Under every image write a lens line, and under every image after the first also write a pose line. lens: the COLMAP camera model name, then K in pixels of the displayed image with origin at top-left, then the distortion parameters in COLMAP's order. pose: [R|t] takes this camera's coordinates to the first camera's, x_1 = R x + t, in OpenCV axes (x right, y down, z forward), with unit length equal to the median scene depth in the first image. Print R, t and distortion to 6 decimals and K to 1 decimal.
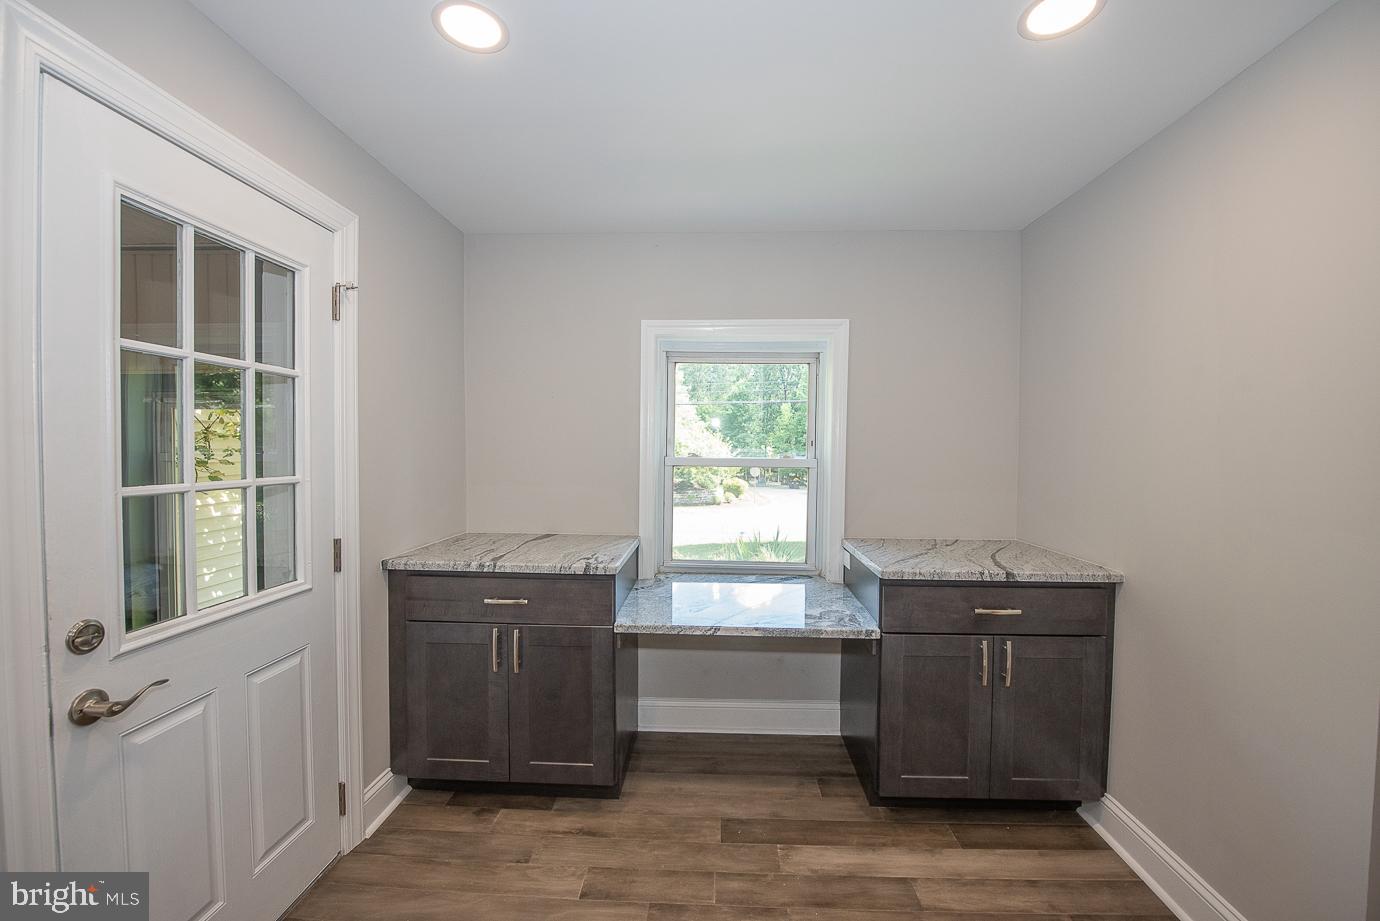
lens RADIAL K [[548.2, 0, 683.9], [0, 548.2, 463.1], [0, 0, 1]] dist [-0.020638, -0.000692]
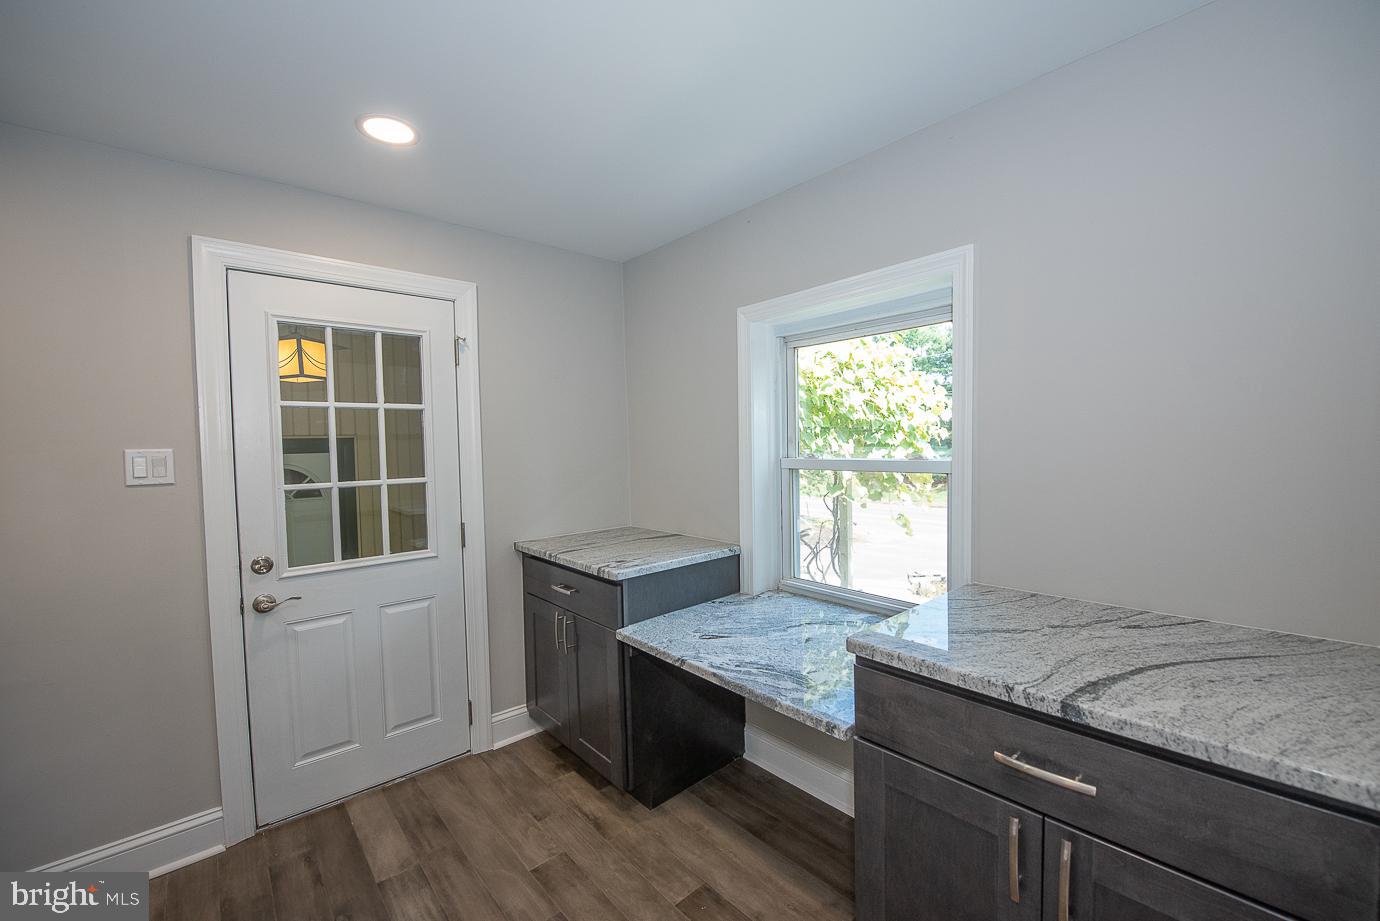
lens RADIAL K [[548.2, 0, 688.7], [0, 548.2, 460.2], [0, 0, 1]] dist [-0.020638, -0.000692]
pose [[0.698471, -0.000263, -0.715638, 0.701952], [0.008883, 0.999926, 0.008302, -0.023614], [0.715583, -0.012156, 0.698422, 0.414754]]
